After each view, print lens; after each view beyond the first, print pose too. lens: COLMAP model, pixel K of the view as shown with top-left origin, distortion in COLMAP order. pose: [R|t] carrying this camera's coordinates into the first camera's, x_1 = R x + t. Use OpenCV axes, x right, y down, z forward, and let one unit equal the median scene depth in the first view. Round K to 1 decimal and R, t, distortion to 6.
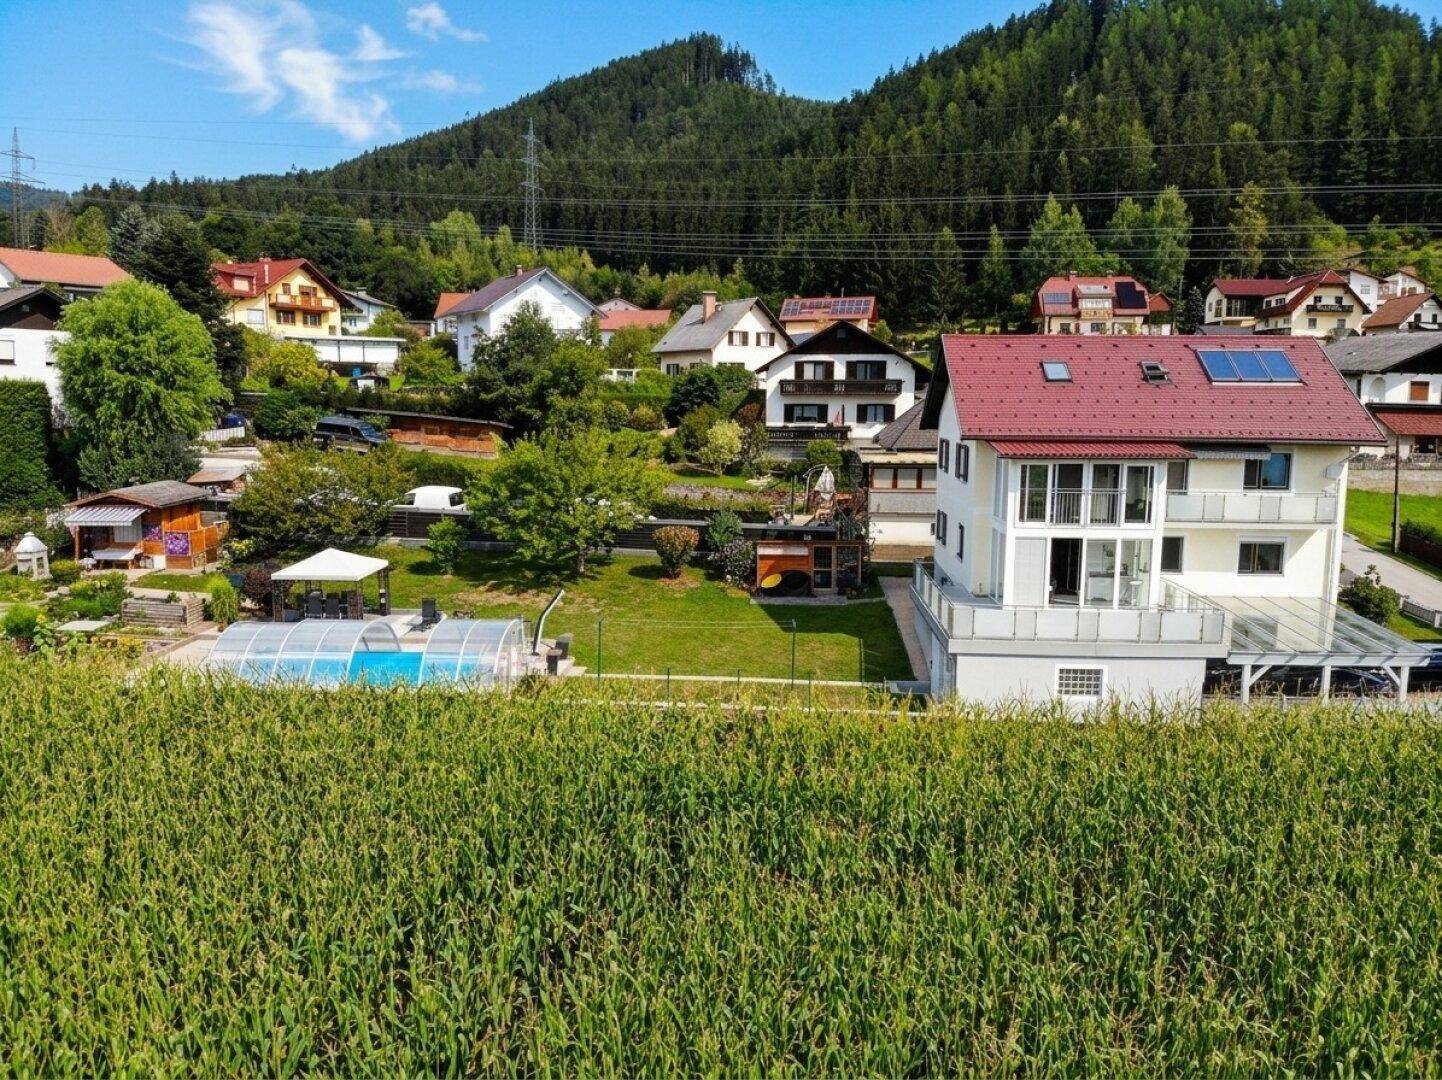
lens RADIAL K [[1069.4, 0, 721.0], [0, 1069.4, 540.0], [0, 0, 1]] dist [0.147145, -0.304224]
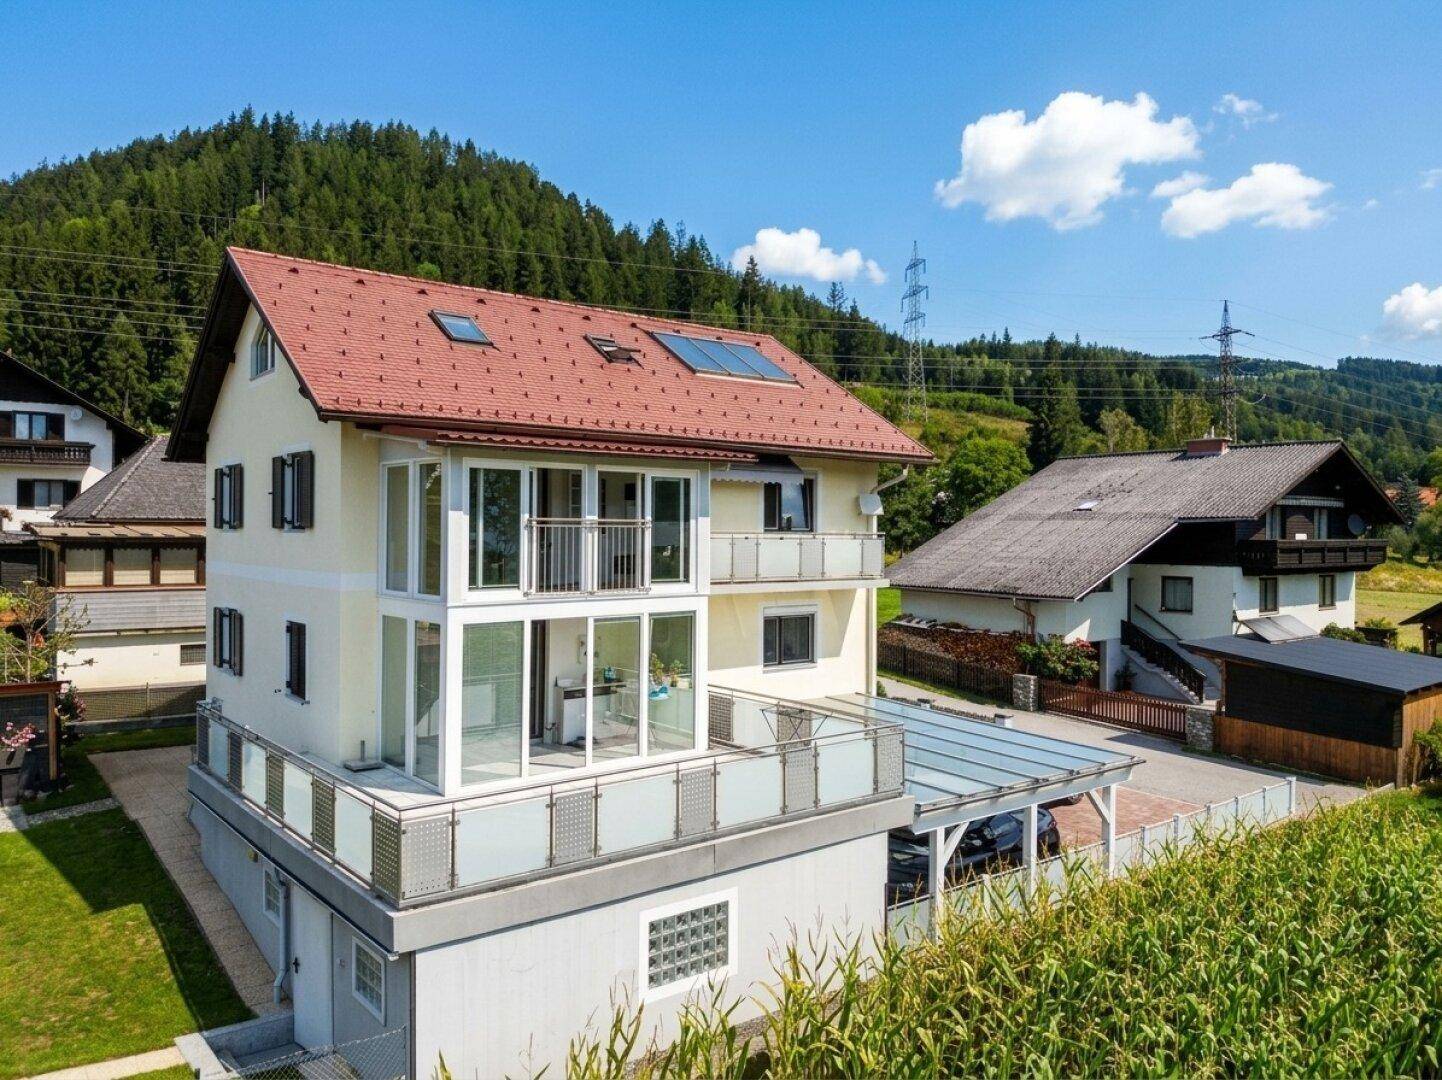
lens RADIAL K [[1069.4, 0, 721.0], [0, 1069.4, 540.0], [0, 0, 1]] dist [0.147145, -0.304224]
pose [[0.756107, -0.004229, 0.654434, 0.053672], [0.090161, 0.991117, -0.097764, 0.015240], [-0.648208, 0.132924, 0.749772, 0.549413]]
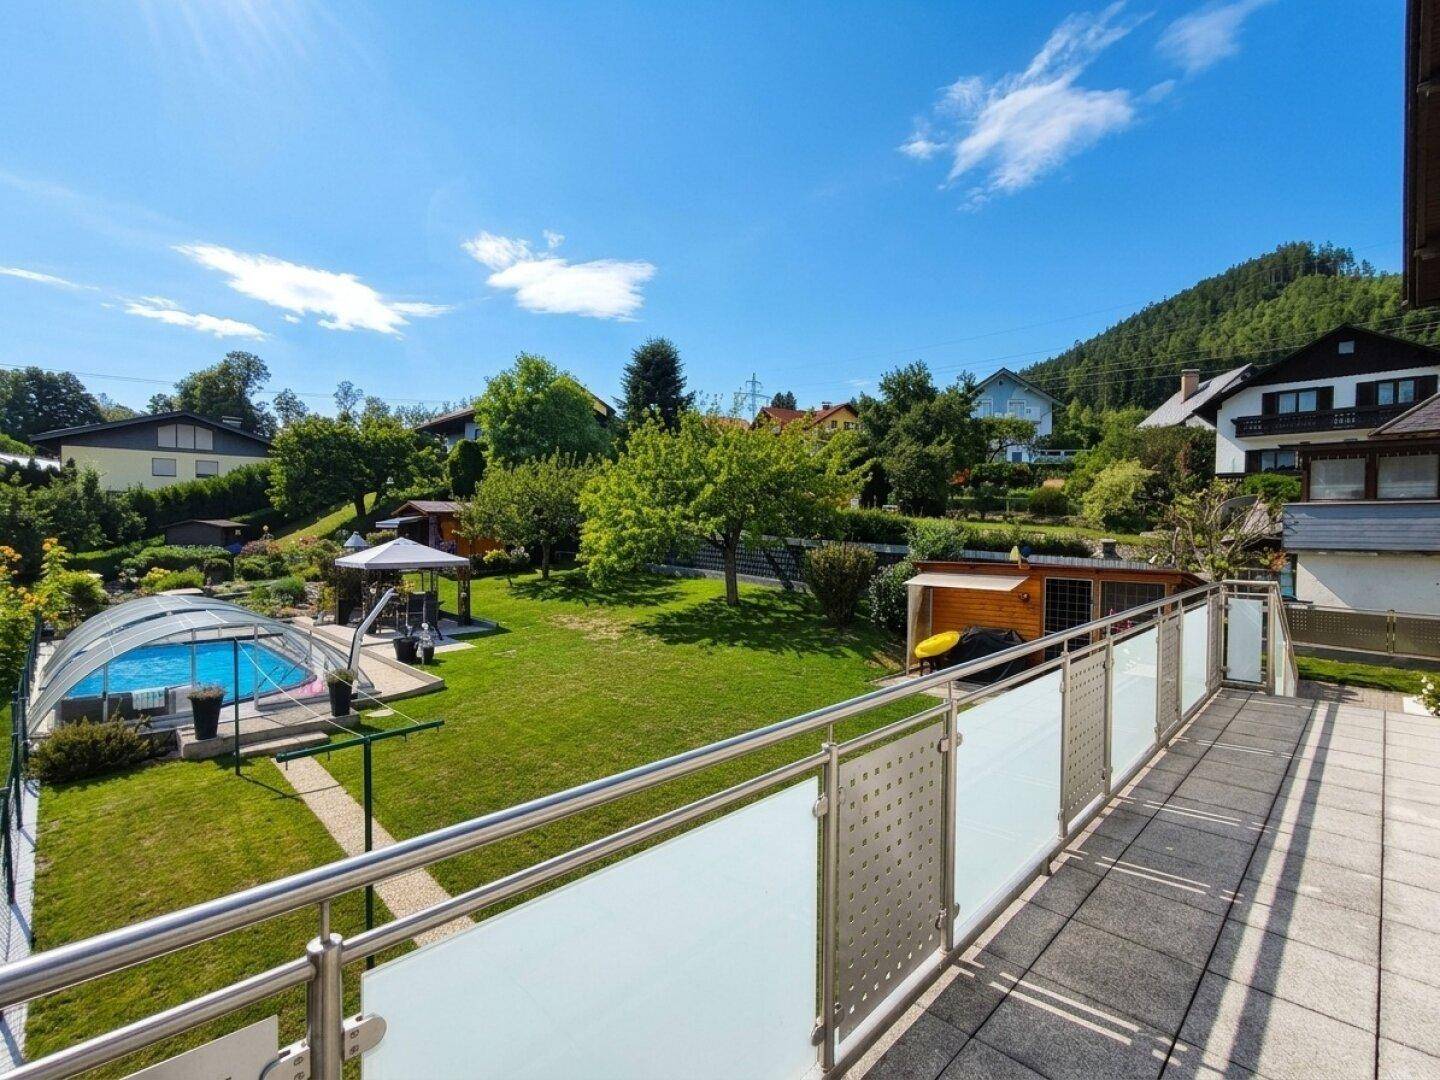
lens RADIAL K [[658.5, 0, 720.0], [0, 658.5, 540.0], [0, 0, 1]] dist [-0.012550, 0.000041]
pose [[0.726625, 0.014482, -0.686882, 0.216673], [-0.110037, 0.989325, -0.095544, 0.038452], [0.678166, 0.145007, 0.720461, 0.879079]]
